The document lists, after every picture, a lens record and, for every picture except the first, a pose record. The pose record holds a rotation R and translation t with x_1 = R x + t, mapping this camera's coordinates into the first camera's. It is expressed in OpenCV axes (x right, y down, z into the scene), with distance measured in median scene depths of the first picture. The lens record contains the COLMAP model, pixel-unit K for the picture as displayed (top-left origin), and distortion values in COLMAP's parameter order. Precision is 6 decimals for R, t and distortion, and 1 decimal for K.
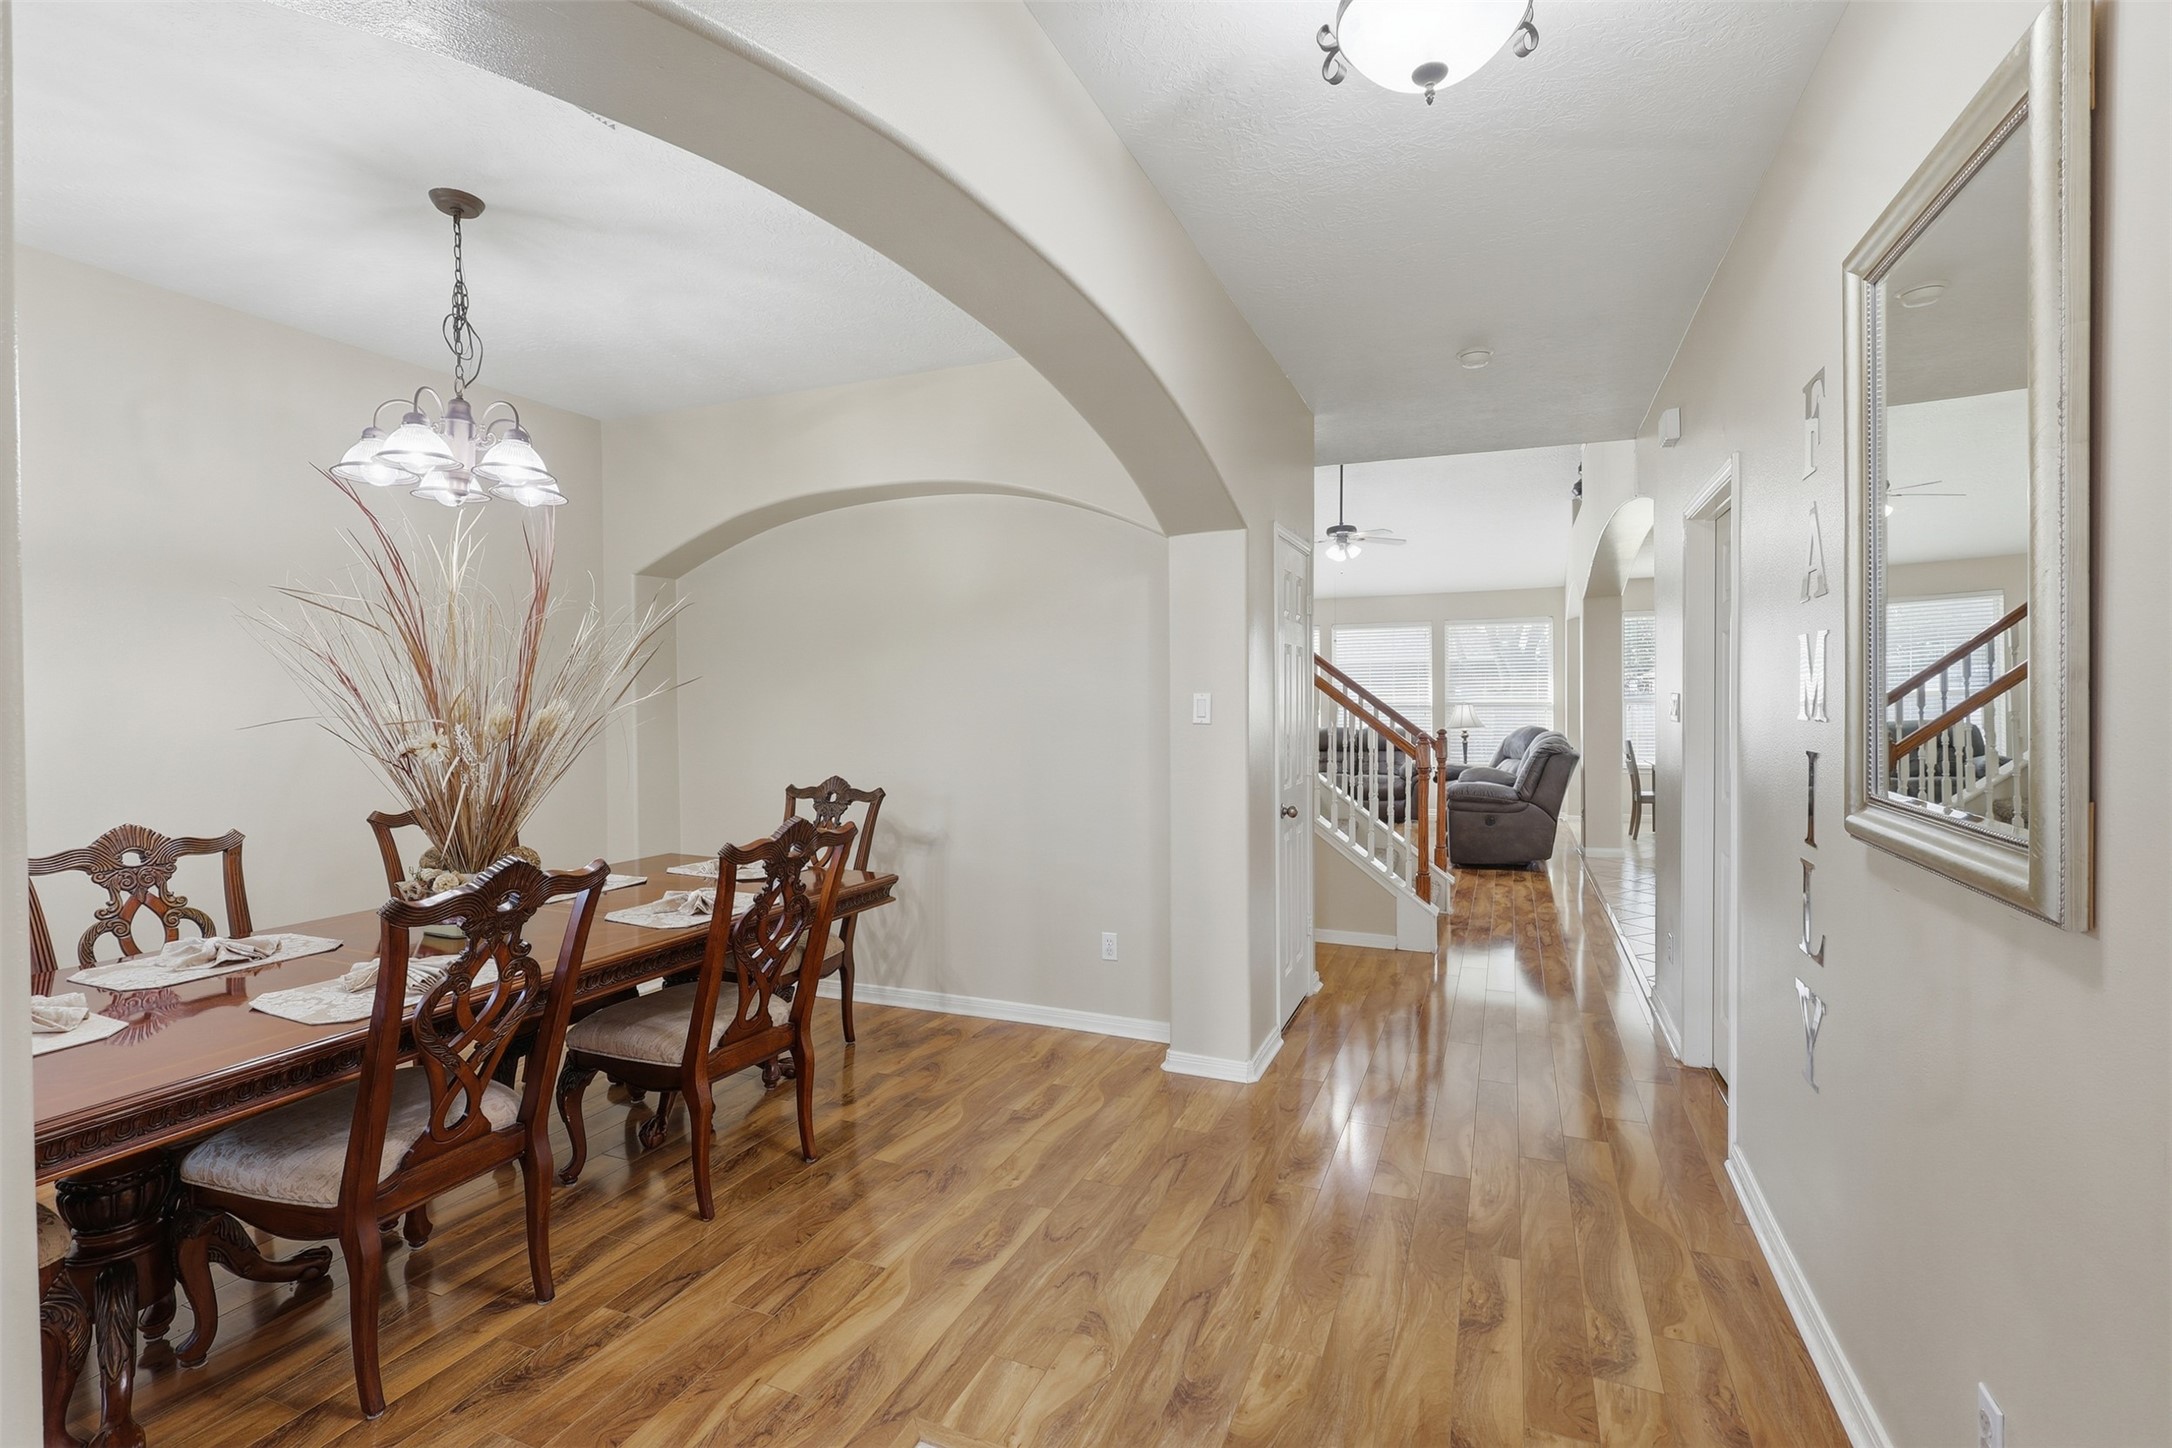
lens RADIAL K [[997.8, 0, 1086.1], [0, 997.8, 722.7], [0, 0, 1]] dist [0.003319, -0.000784]
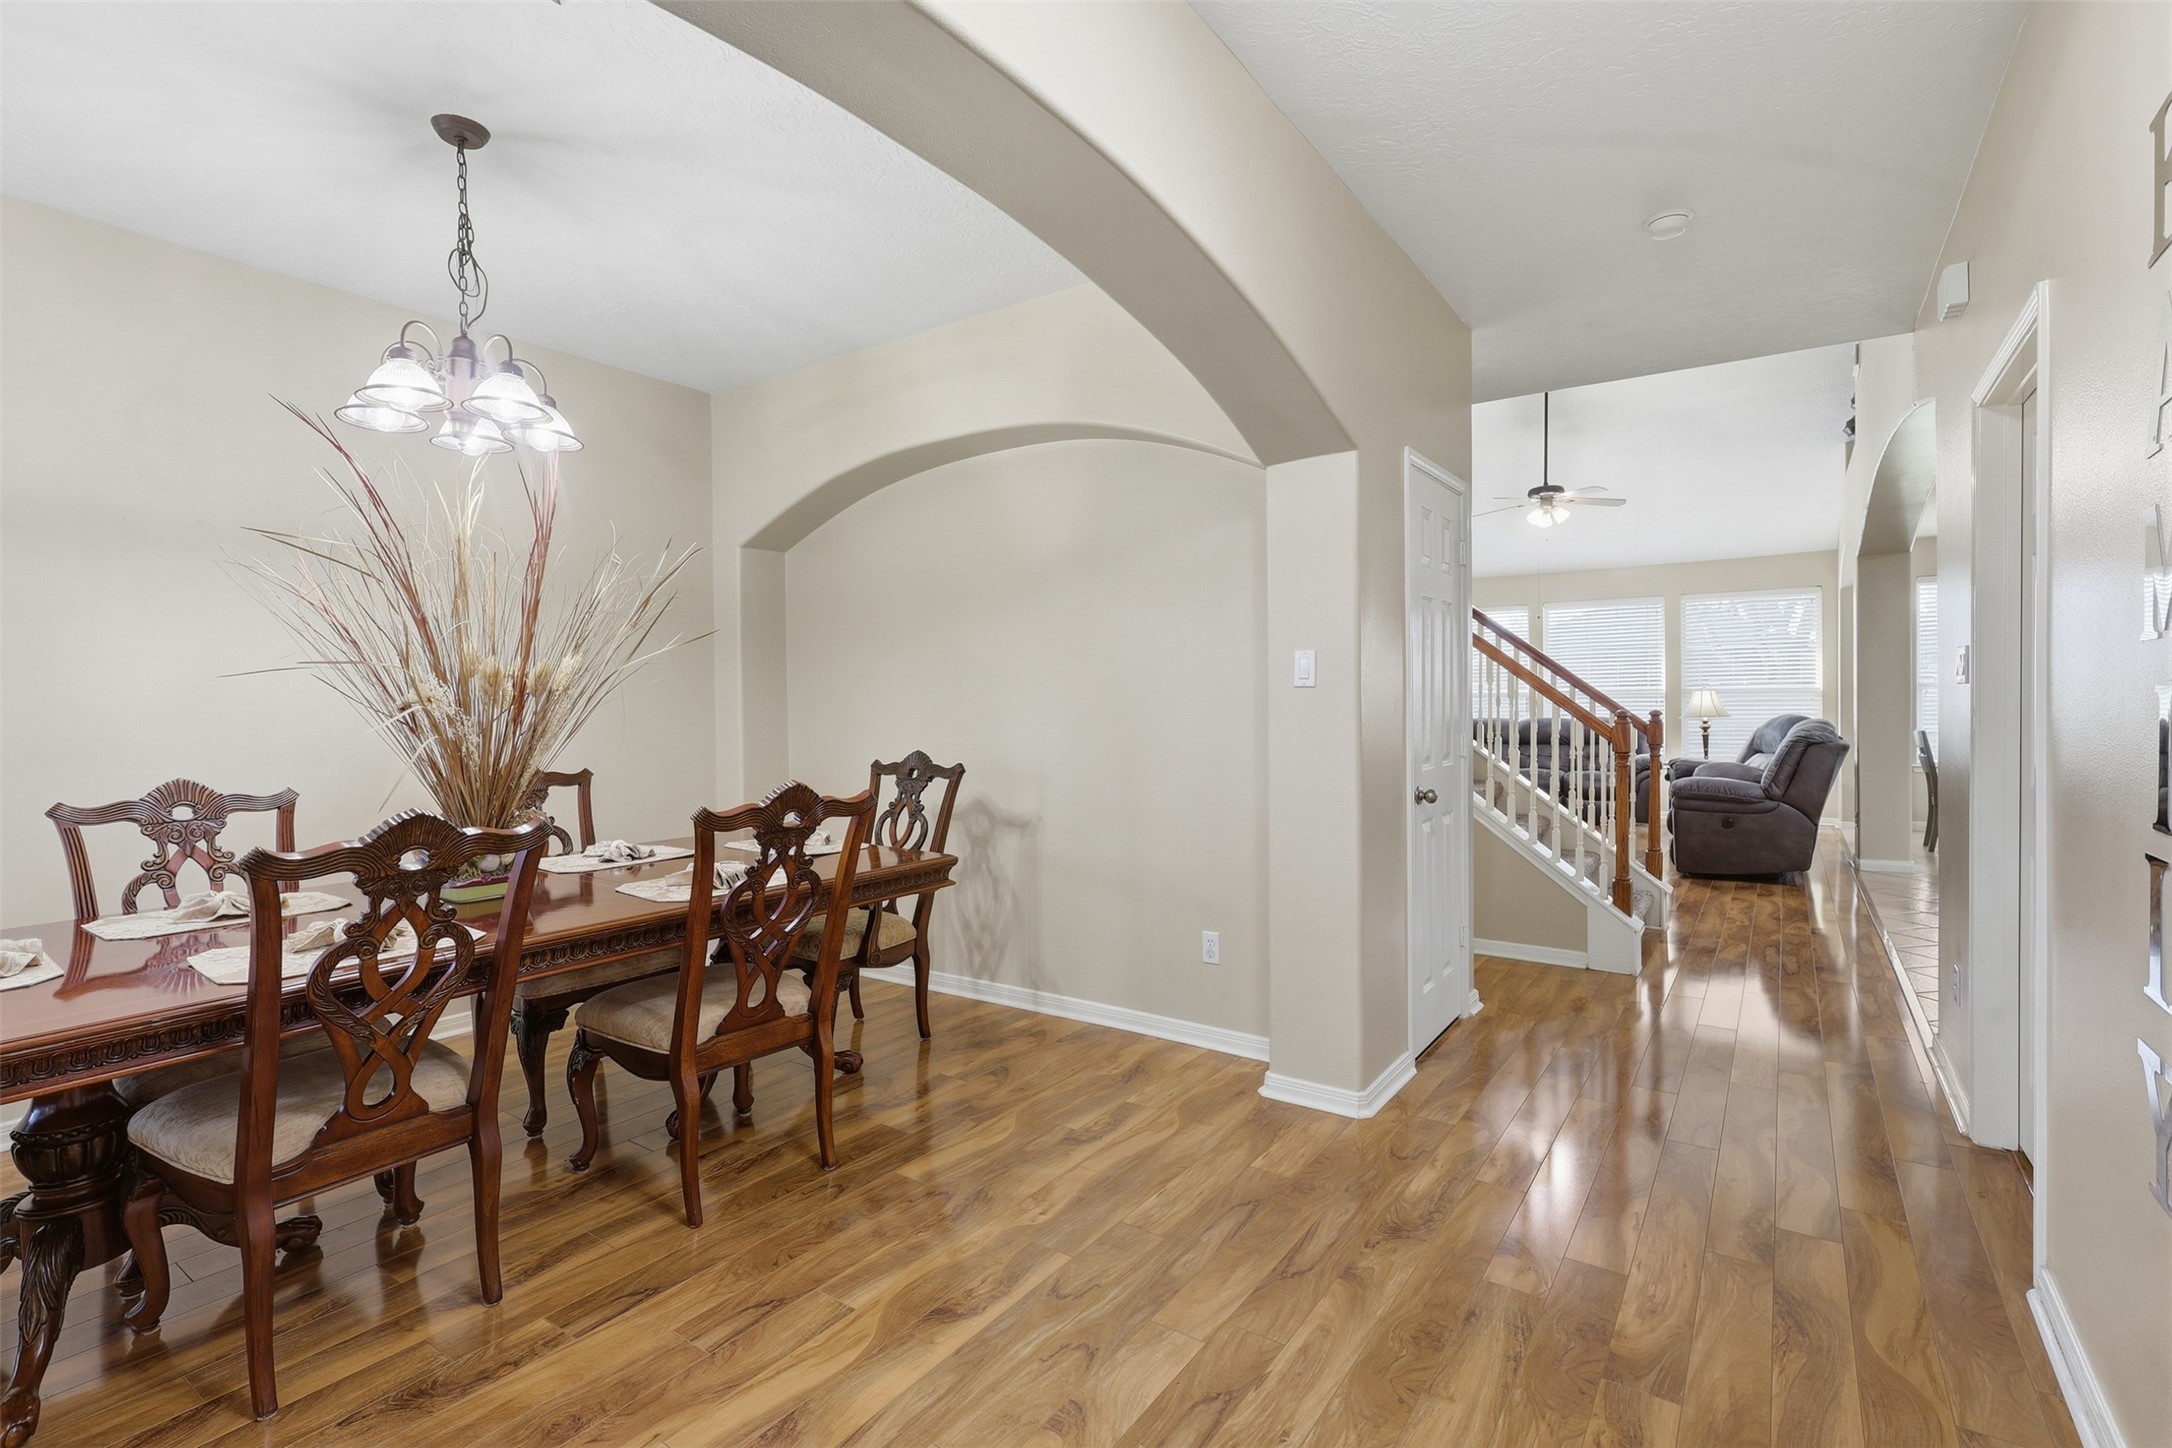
lens RADIAL K [[997.8, 0, 1087.2], [0, 997.8, 722.9], [0, 0, 1]] dist [0.003319, -0.000784]
pose [[0.978160, 0.000098, -0.207852, 0.142414], [-0.000302, 1.000000, -0.000948, 0.041314], [0.207852, 0.000990, 0.978160, 0.178261]]
